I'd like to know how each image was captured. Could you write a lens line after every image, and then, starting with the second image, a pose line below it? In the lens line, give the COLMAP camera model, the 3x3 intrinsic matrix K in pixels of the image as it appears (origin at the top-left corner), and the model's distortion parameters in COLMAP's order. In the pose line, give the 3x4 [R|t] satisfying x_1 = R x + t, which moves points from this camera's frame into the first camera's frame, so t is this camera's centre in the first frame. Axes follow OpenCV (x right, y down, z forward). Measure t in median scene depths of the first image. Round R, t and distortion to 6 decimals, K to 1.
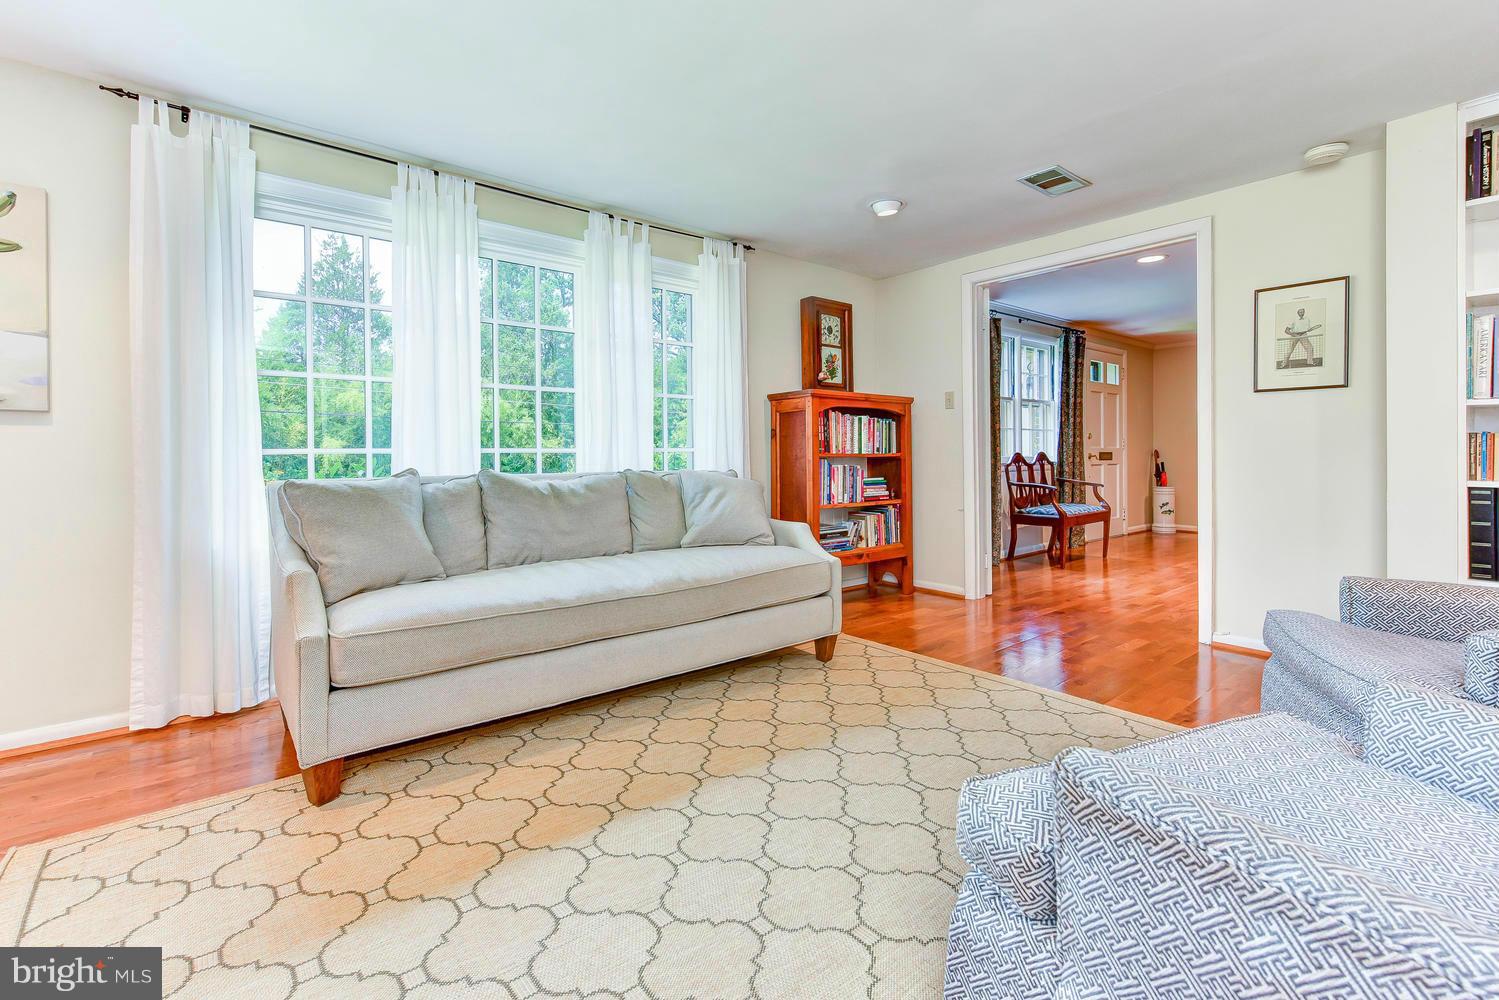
lens RADIAL K [[657.2, 0, 745.9], [0, 657.2, 463.8], [0, 0, 1]] dist [0.000849, -0.000029]
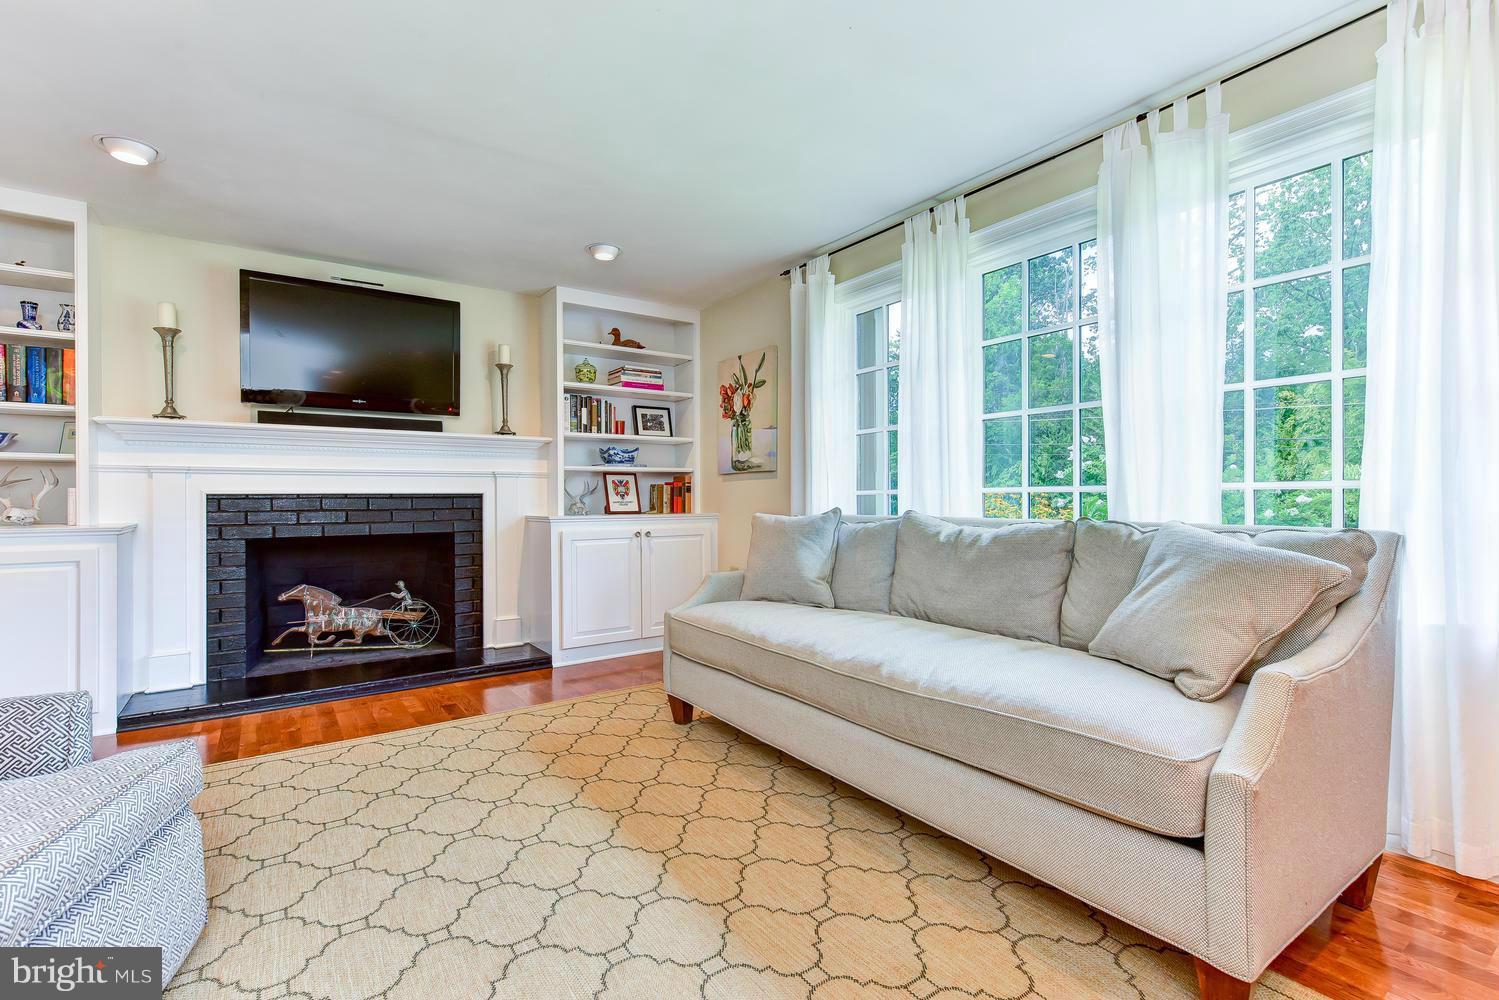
lens RADIAL K [[699.6, 0, 749.5], [0, 699.6, 500.0], [0, 0, 1]] dist [-0.003163, -0.000603]
pose [[-0.093281, 0.005826, -0.995623, 0.733771], [-0.008187, 0.999945, 0.006618, -0.012353], [0.995606, 0.008768, -0.093228, 1.004440]]
